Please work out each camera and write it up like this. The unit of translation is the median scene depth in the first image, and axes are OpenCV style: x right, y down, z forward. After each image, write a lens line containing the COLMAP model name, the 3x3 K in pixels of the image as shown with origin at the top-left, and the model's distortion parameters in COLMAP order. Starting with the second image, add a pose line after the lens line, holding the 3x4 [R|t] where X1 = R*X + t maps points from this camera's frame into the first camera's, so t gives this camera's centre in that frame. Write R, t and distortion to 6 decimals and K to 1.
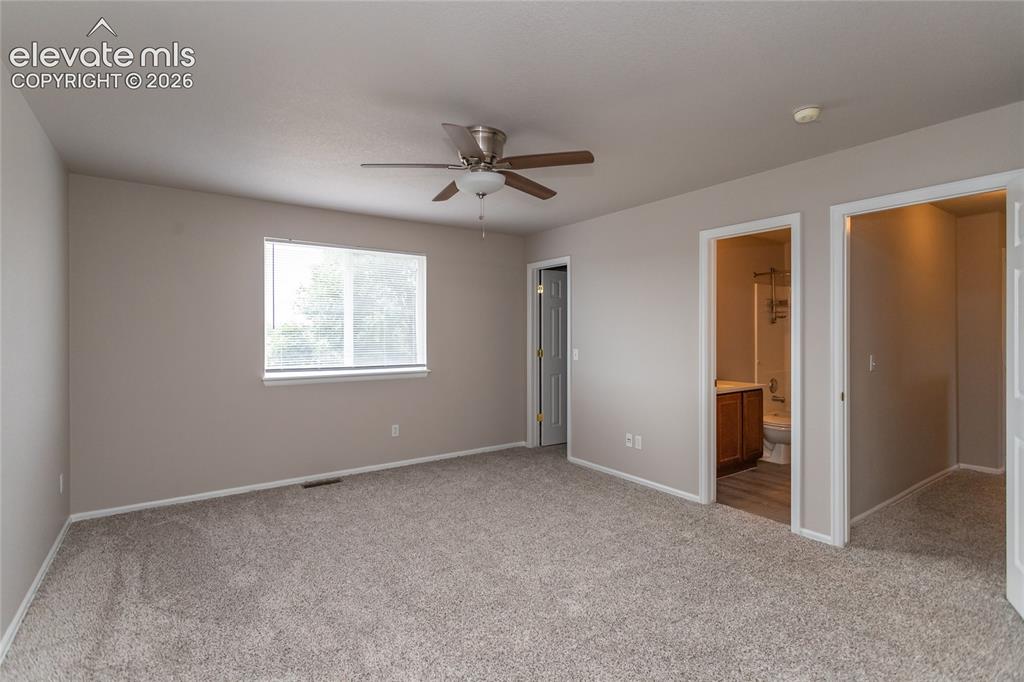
lens RADIAL K [[492.3, 0, 514.4], [0, 492.3, 327.6], [0, 0, 1]] dist [0.001233, 0.000095]
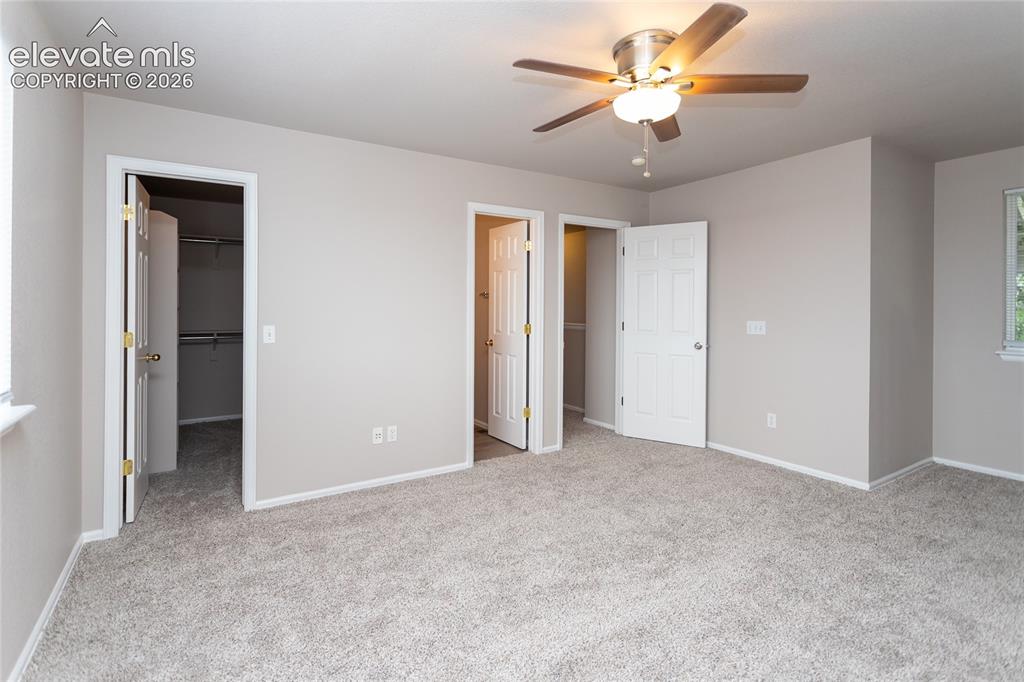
lens RADIAL K [[489.4, 0, 508.2], [0, 489.4, 309.4], [0, 0, 1]] dist [-0.000810, -0.000124]
pose [[0.072681, -0.010705, 0.997298, -0.541622], [-0.021168, 0.999701, 0.012273, 0.009642], [-0.997131, -0.022003, 0.072432, 0.737186]]
